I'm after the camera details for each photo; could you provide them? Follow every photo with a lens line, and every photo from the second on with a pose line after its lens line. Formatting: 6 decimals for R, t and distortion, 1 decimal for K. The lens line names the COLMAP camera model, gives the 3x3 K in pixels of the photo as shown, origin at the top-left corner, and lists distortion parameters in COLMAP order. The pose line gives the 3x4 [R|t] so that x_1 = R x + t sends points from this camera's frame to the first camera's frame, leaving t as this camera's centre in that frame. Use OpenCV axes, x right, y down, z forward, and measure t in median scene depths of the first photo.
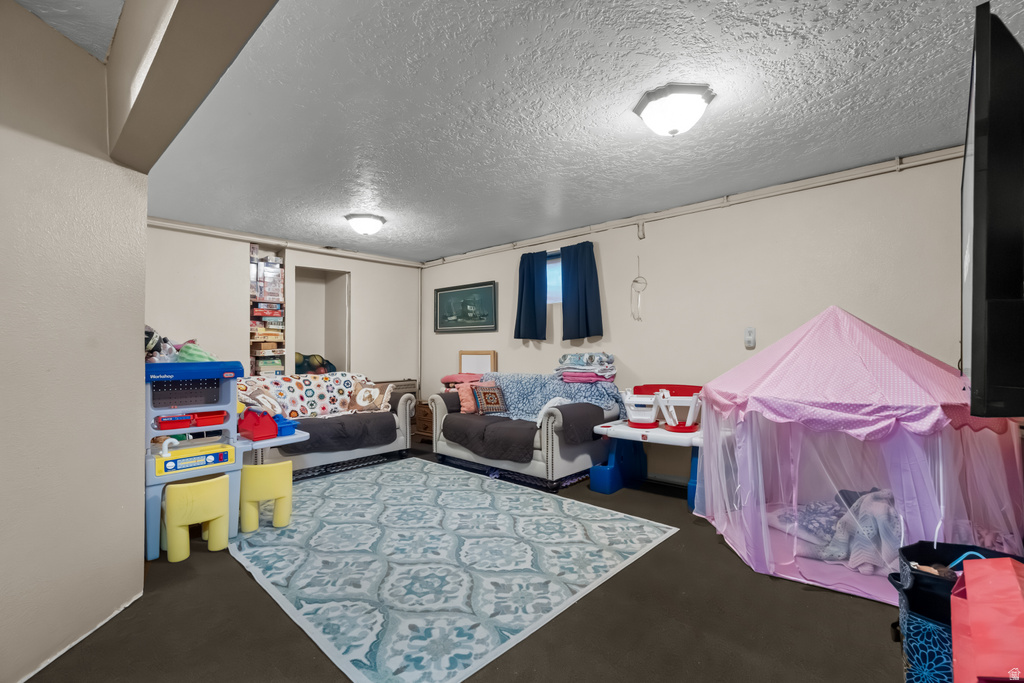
lens RADIAL K [[464.0, 0, 515.9], [0, 464.0, 345.5], [0, 0, 1]] dist [-0.003294, 0.000095]
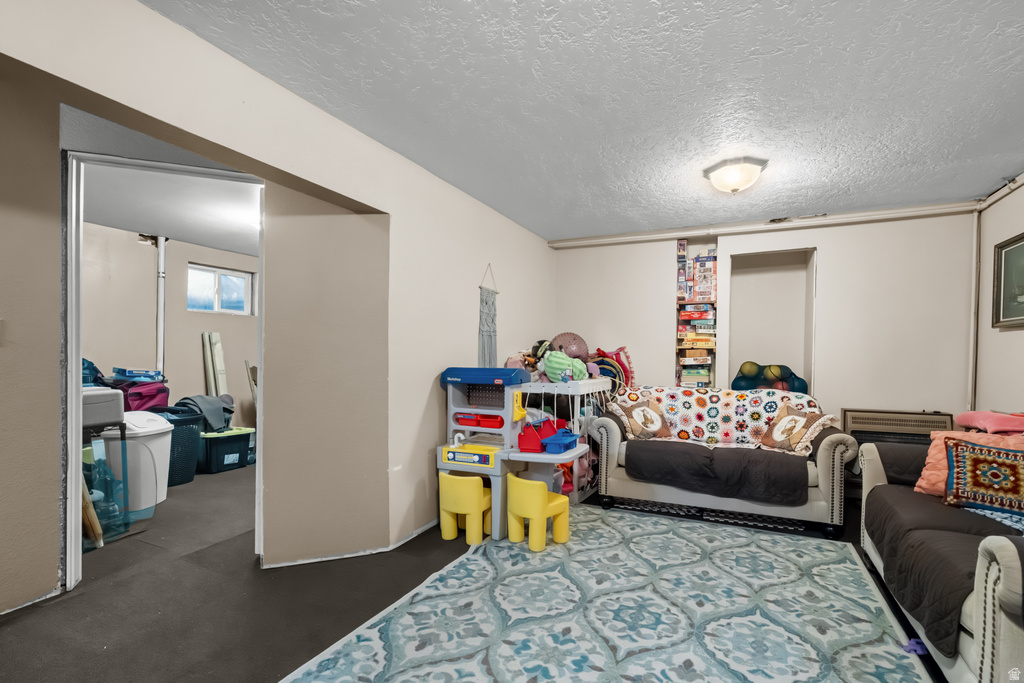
lens RADIAL K [[474.3, 0, 511.4], [0, 474.3, 361.1], [0, 0, 1]] dist [-0.003984, -0.000467]
pose [[0.287363, 0.018224, -0.957648, 0.232030], [-0.000813, 0.999823, 0.018783, -0.000924], [0.957821, -0.004619, 0.287327, 0.428002]]
